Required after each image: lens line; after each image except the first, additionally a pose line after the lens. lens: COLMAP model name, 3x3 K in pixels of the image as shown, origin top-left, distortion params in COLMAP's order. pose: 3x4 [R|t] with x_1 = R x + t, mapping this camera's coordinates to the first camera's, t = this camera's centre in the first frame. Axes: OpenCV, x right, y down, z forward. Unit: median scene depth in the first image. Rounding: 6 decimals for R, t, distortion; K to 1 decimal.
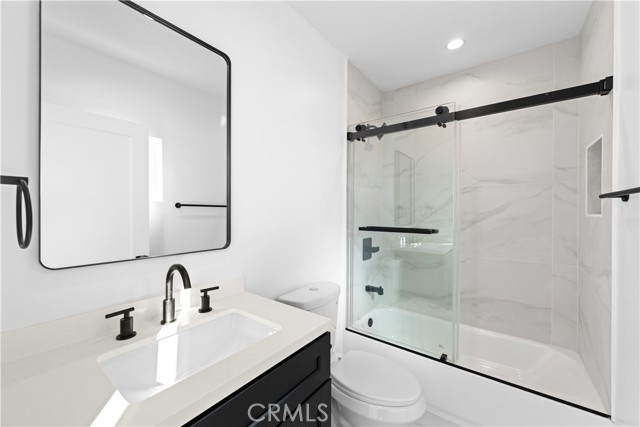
lens RADIAL K [[255.7, 0, 325.3], [0, 255.7, 211.4], [0, 0, 1]] dist [-0.003856, -0.000855]
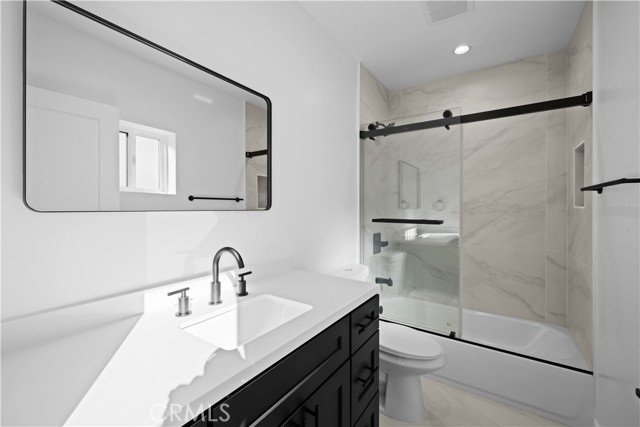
lens RADIAL K [[281.4, 0, 319.8], [0, 281.4, 208.5], [0, 0, 1]] dist [0.002899, 0.000484]
pose [[0.998050, 0.002436, 0.062380, -0.185416], [-0.001865, 0.999956, -0.009210, 0.030223], [-0.062399, 0.009076, 0.998010, -0.193243]]
